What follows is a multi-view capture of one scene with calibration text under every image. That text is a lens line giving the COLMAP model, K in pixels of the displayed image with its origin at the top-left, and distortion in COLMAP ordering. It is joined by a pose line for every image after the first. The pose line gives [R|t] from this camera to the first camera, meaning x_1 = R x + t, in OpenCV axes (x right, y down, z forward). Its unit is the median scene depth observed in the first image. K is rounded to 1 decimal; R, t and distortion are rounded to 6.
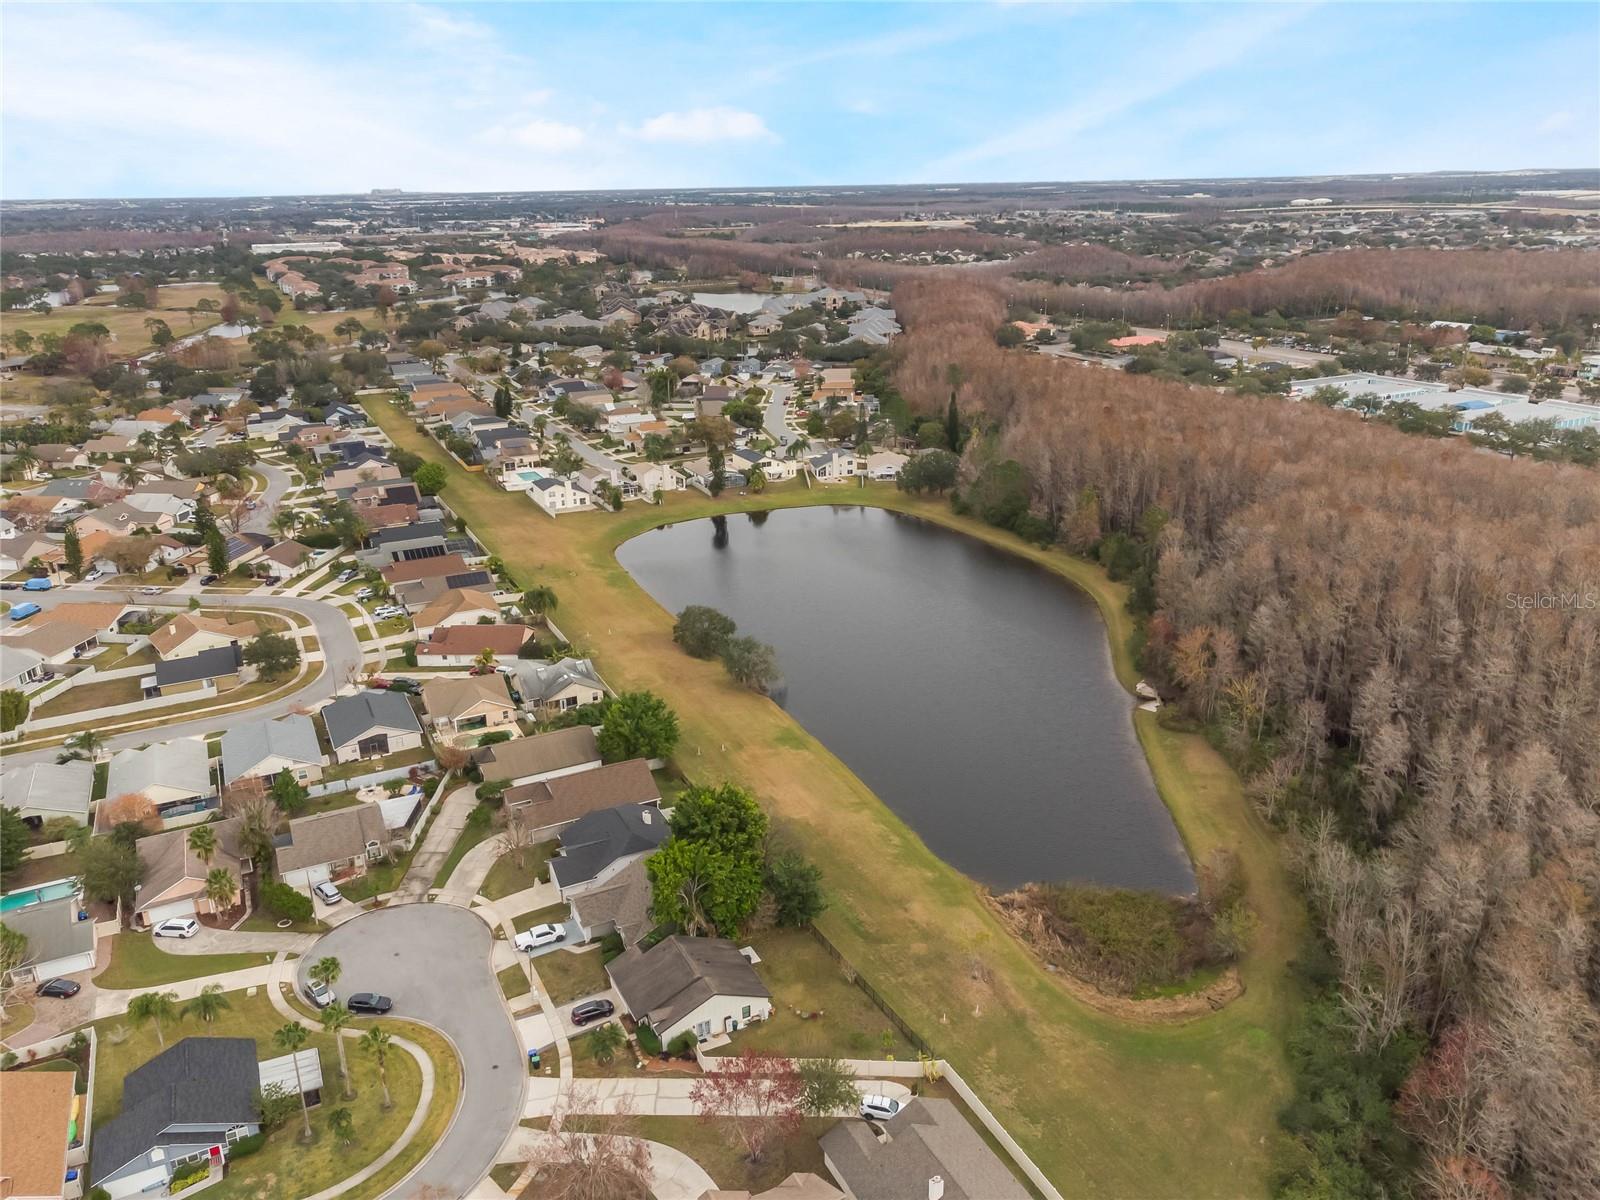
lens RADIAL K [[1179.0, 0, 826.6], [0, 1179.0, 595.5], [0, 0, 1]] dist [0.000994, -0.027971]
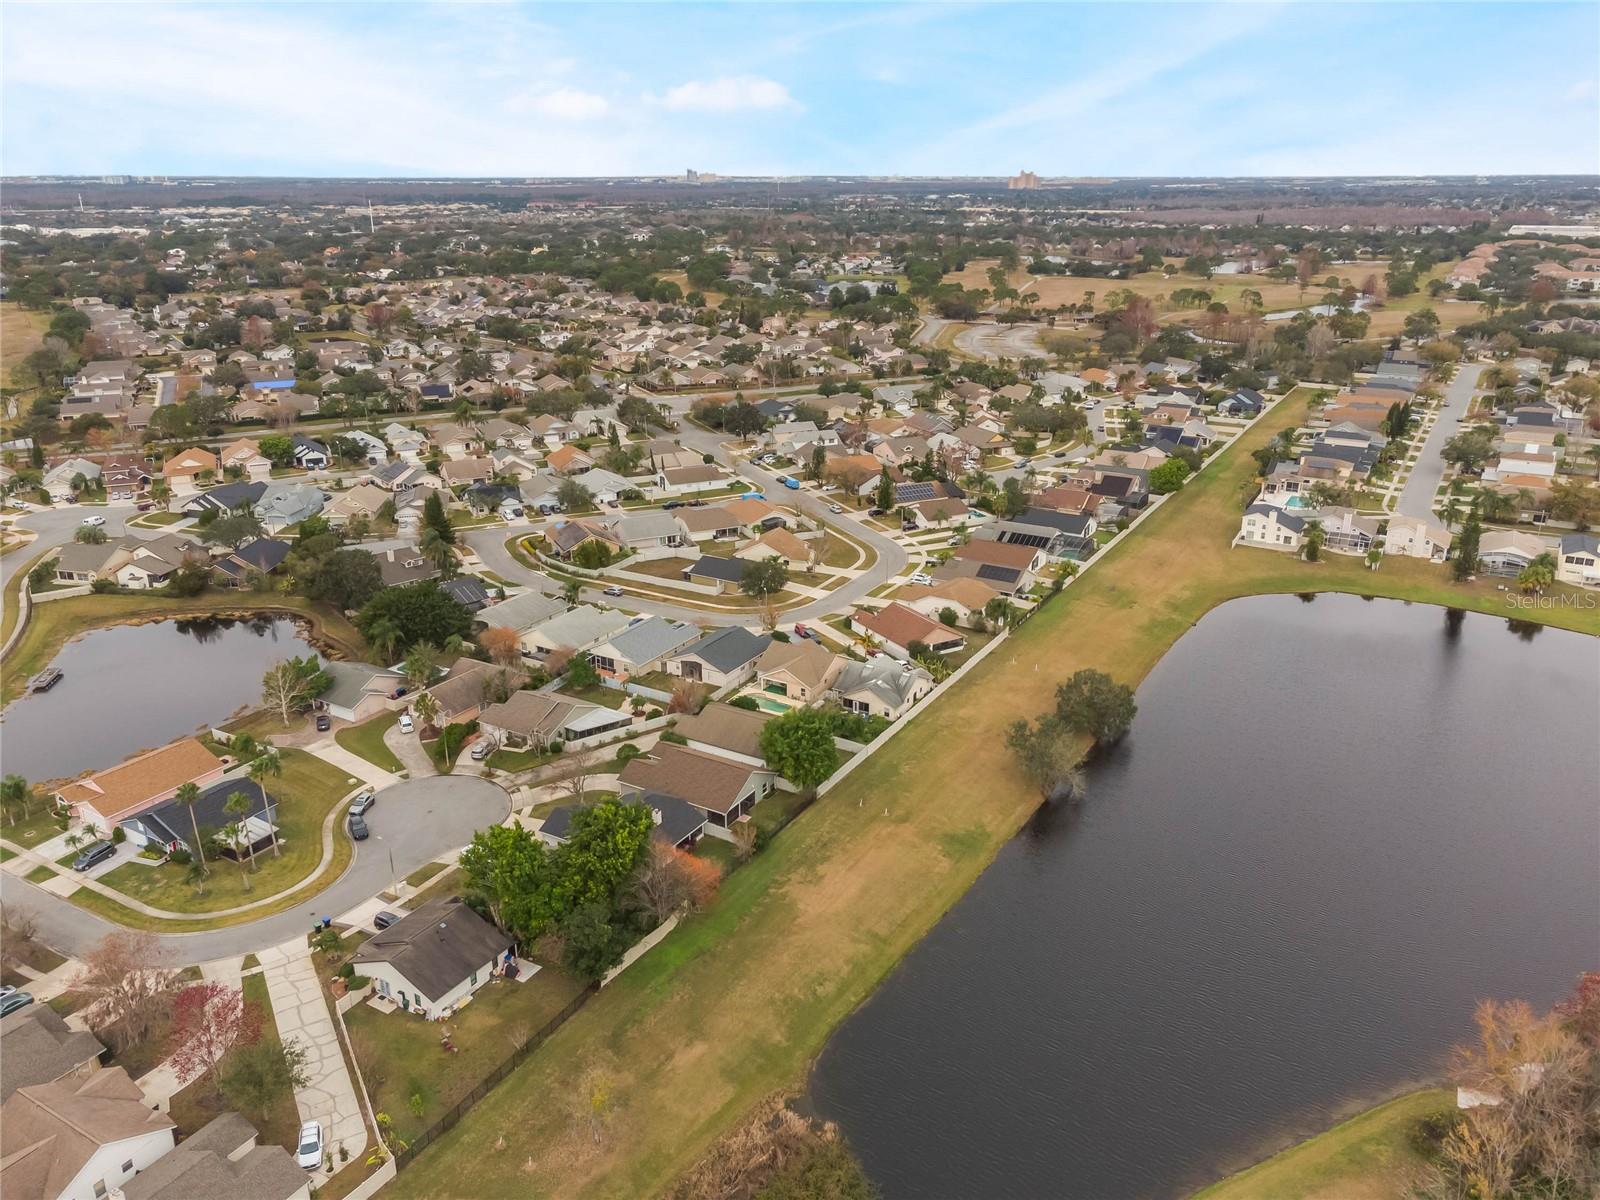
lens RADIAL K [[1185.5, 0, 799.8], [0, 1185.5, 609.8], [0, 0, 1]] dist [0.027782, -0.027065]
pose [[0.524821, 0.301160, -0.796157, 0.451636], [-0.282060, 0.944006, 0.171154, -0.121813], [0.803122, 0.134739, 0.580380, 0.364308]]
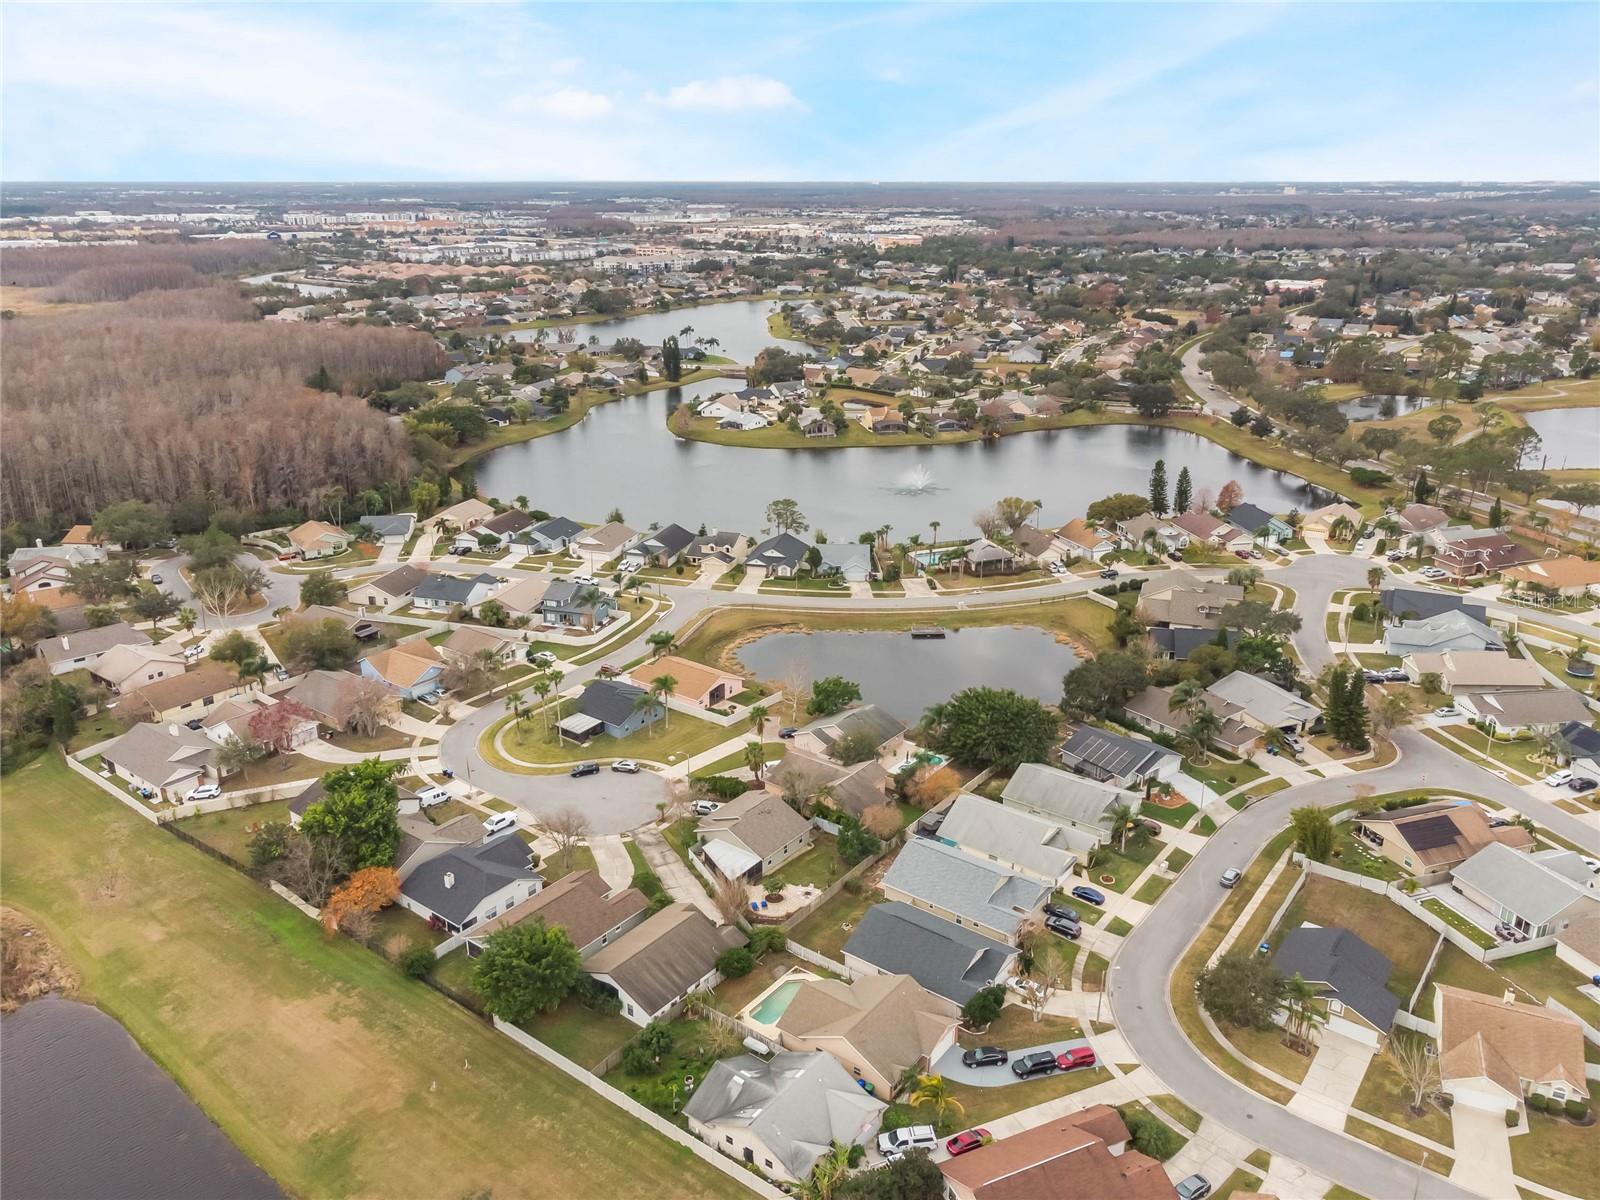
lens RADIAL K [[1185.5, 0, 799.8], [0, 1185.5, 609.8], [0, 0, 1]] dist [0.027782, -0.027065]
pose [[-0.905830, 0.153076, -0.395019, -0.043206], [-0.130935, 0.785623, 0.604693, -0.442254], [0.402900, 0.599470, -0.691597, 1.190206]]
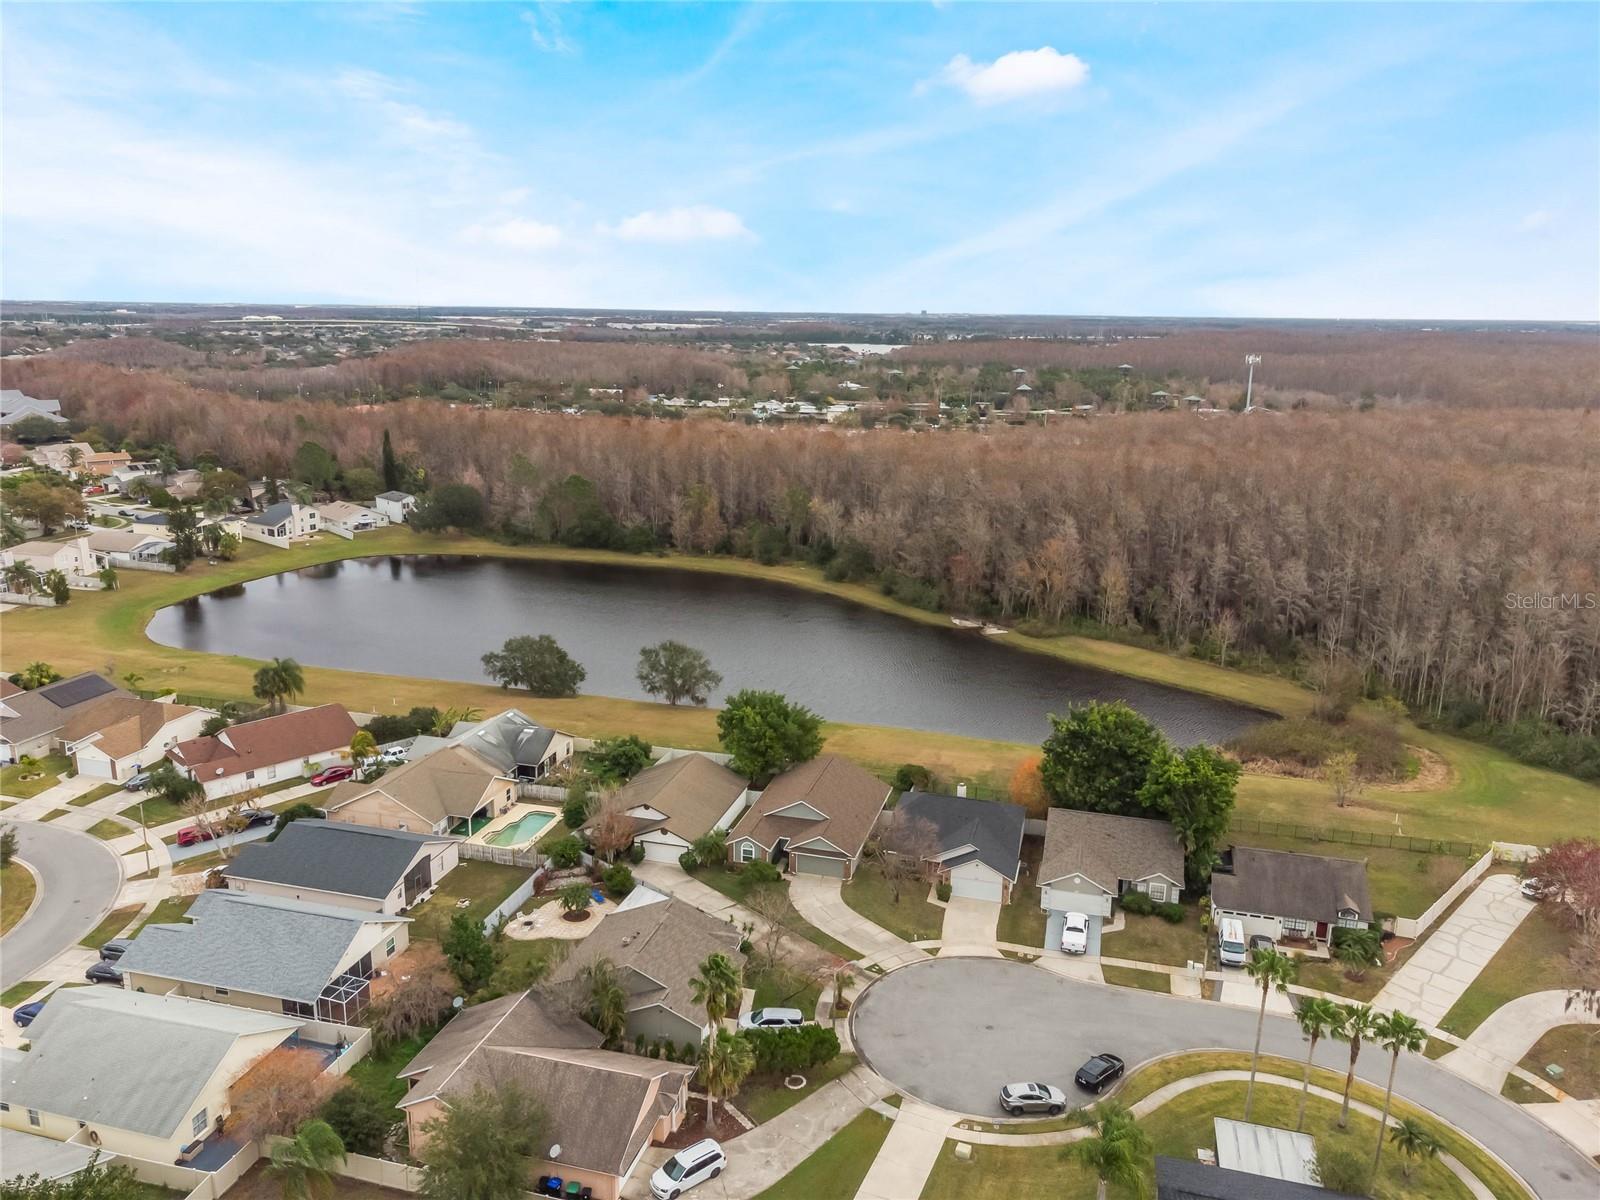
lens RADIAL K [[1185.5, 0, 799.8], [0, 1185.5, 609.8], [0, 0, 1]] dist [0.027782, -0.027065]
pose [[0.684079, -0.159596, 0.711734, -0.559835], [0.219576, 0.975565, 0.007712, 0.026525], [-0.695574, 0.151004, 0.702407, 0.351780]]
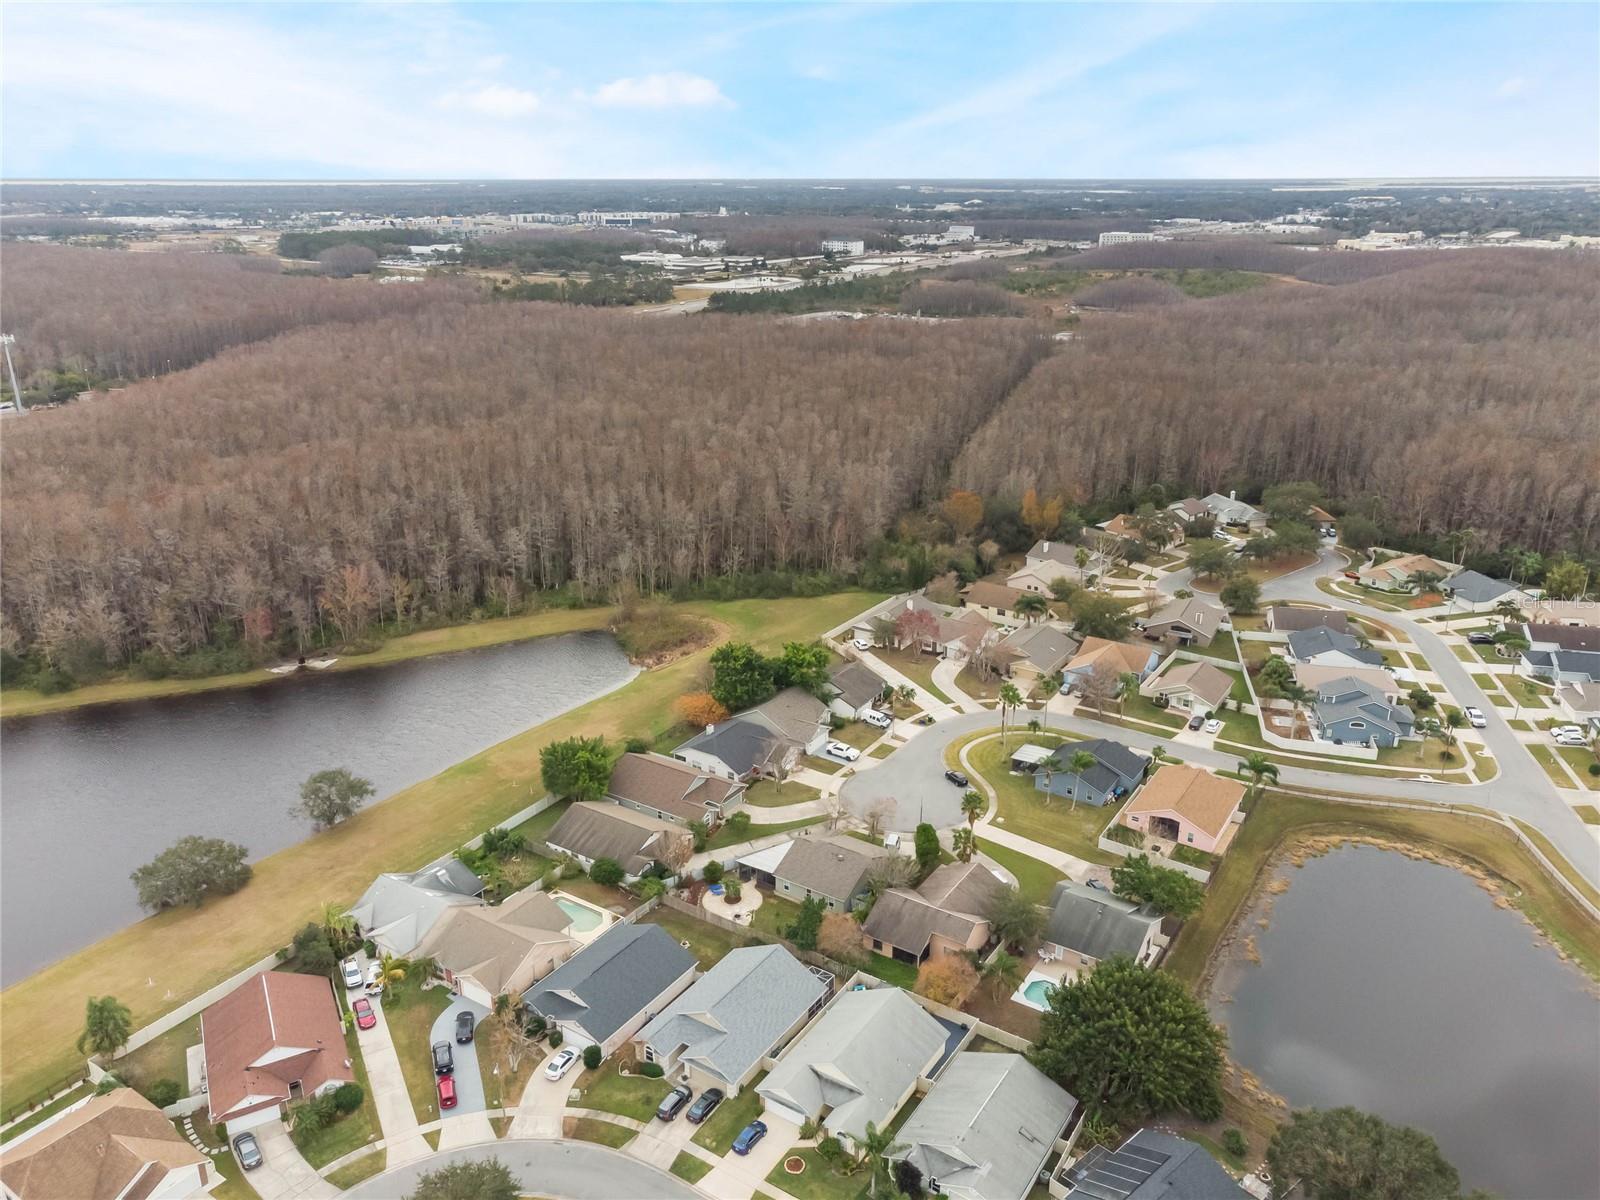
lens RADIAL K [[1185.5, 0, 799.8], [0, 1185.5, 609.8], [0, 0, 1]] dist [0.027782, -0.027065]
pose [[-0.486229, -0.289418, 0.824511, -0.857205], [0.292251, 0.835363, 0.465573, -0.339485], [-0.823512, 0.467339, -0.321595, 0.906347]]
